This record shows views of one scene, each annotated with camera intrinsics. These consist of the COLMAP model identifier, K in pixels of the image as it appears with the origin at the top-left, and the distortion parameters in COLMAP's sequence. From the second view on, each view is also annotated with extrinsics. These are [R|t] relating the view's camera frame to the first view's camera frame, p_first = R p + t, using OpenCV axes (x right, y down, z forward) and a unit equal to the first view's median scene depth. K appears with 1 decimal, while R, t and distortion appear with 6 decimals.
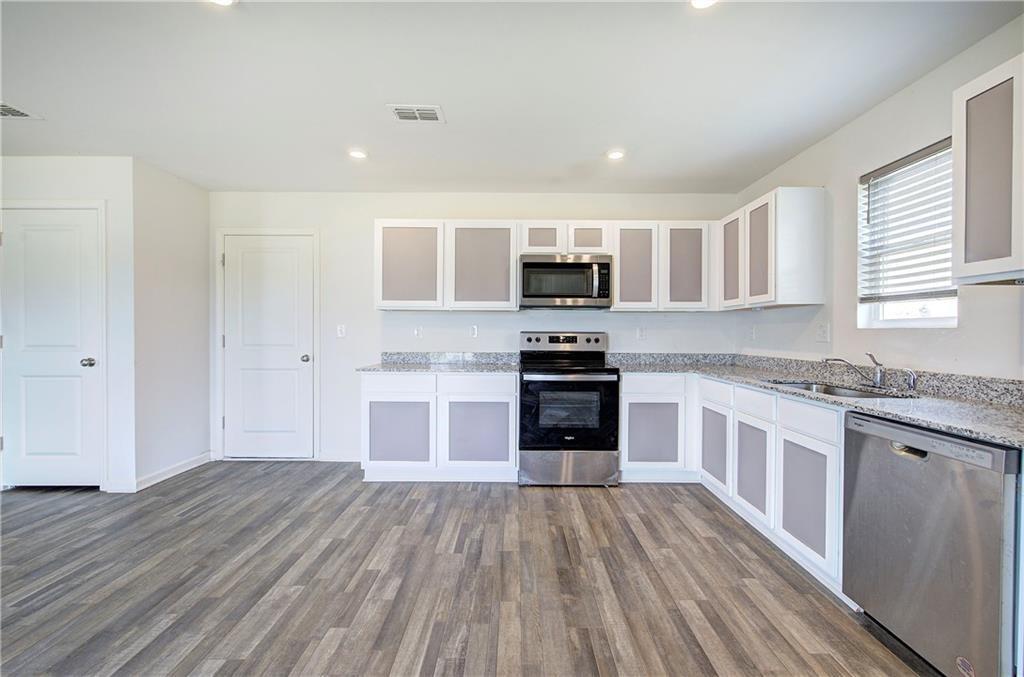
lens RADIAL K [[440.3, 0, 513.2], [0, 440.3, 327.7], [0, 0, 1]] dist [0.015493, 0.000504]
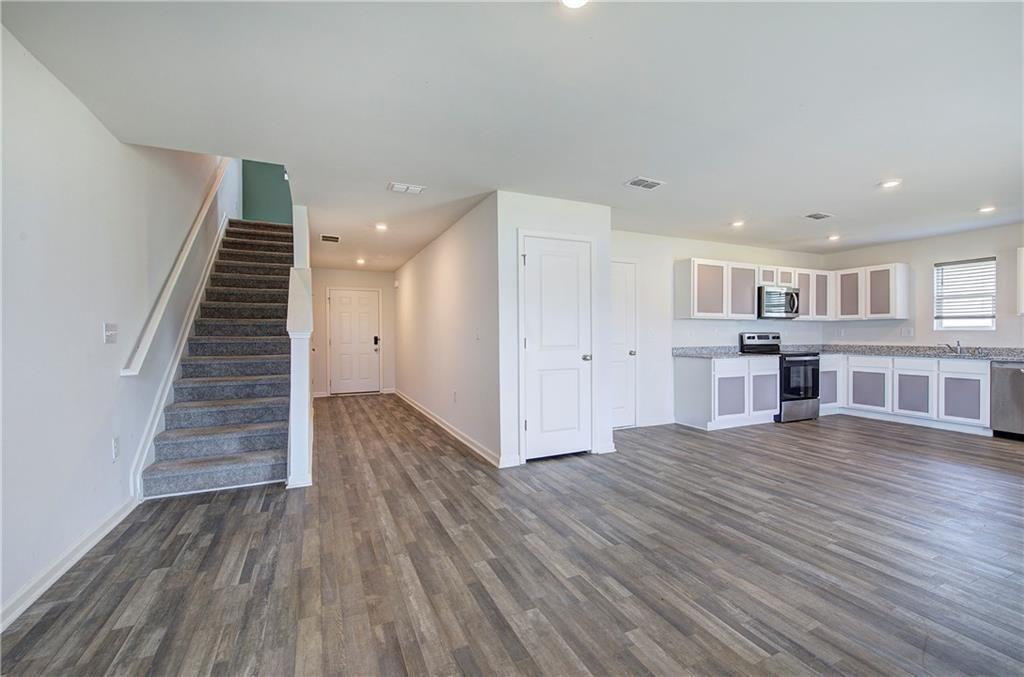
lens RADIAL K [[428.0, 0, 512.0], [0, 428.0, 338.5], [0, 0, 1]] dist [-0.010701, 0.000367]
pose [[0.904431, -0.008155, 0.426542, -1.638501], [0.000107, 0.999822, 0.018888, 0.001706], [-0.426620, -0.017037, 0.904270, -0.033856]]
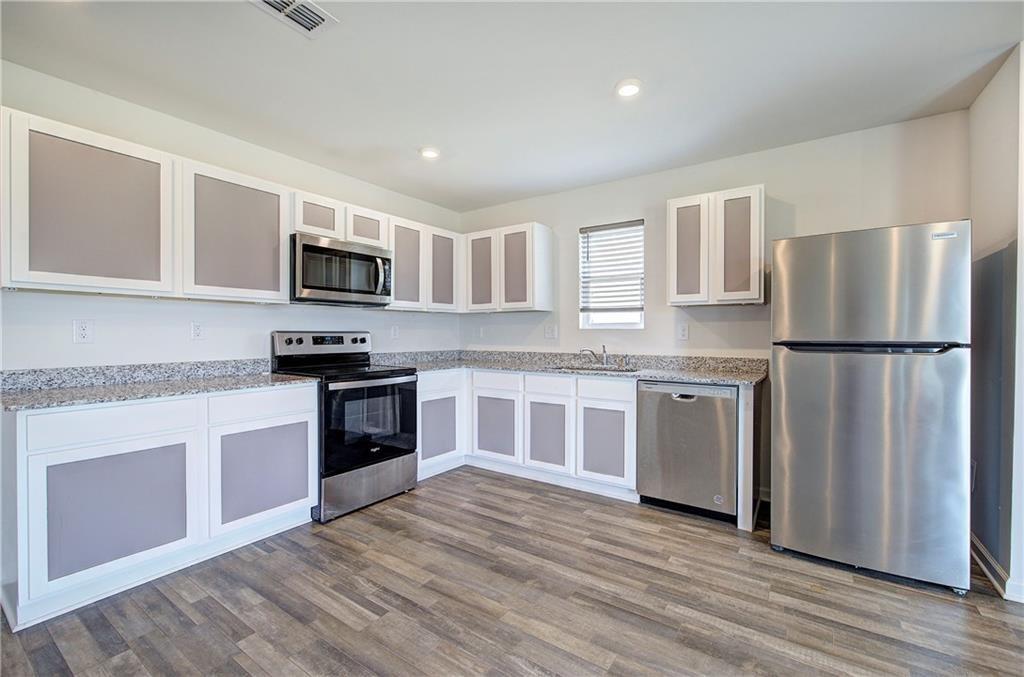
lens RADIAL K [[442.5, 0, 513.8], [0, 442.5, 328.6], [0, 0, 1]] dist [-0.002927, 0.006833]
pose [[0.562230, 0.004716, 0.826968, -0.457916], [-0.007536, 0.999971, -0.000579, 0.002597], [-0.826947, -0.005907, 0.562249, 0.263797]]
